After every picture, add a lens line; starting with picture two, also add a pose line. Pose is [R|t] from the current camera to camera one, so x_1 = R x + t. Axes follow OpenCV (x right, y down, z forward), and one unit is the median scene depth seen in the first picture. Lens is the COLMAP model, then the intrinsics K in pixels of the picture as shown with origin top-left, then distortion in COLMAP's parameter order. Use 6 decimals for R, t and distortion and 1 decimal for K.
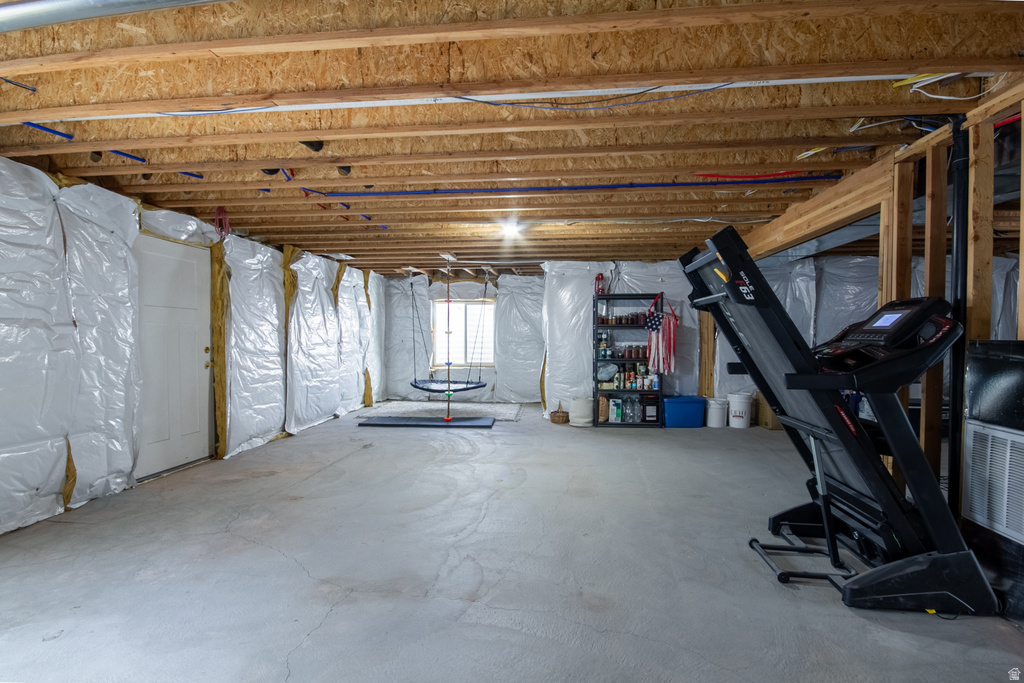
lens RADIAL K [[486.6, 0, 508.7], [0, 486.6, 349.9], [0, 0, 1]] dist [0.002809, -0.007405]
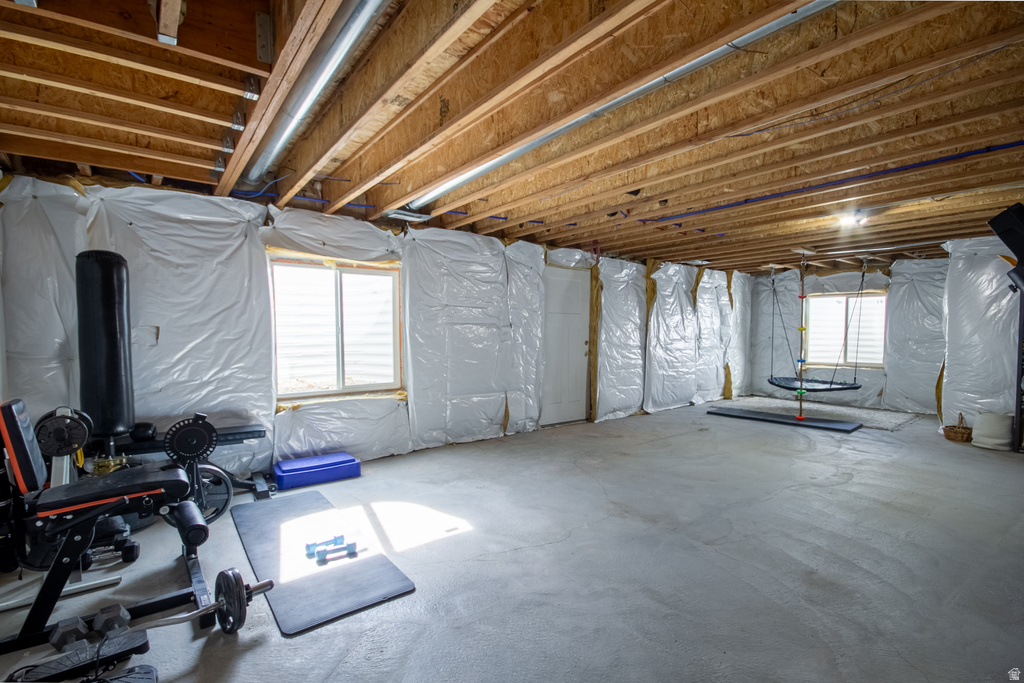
lens RADIAL K [[486.6, 0, 515.1], [0, 486.6, 340.1], [0, 0, 1]] dist [0.002809, -0.007405]
pose [[0.694405, 0.008695, -0.719532, 0.295894], [-0.019033, 0.999799, -0.006286, 0.005508], [0.719333, 0.018060, 0.694431, -0.143937]]
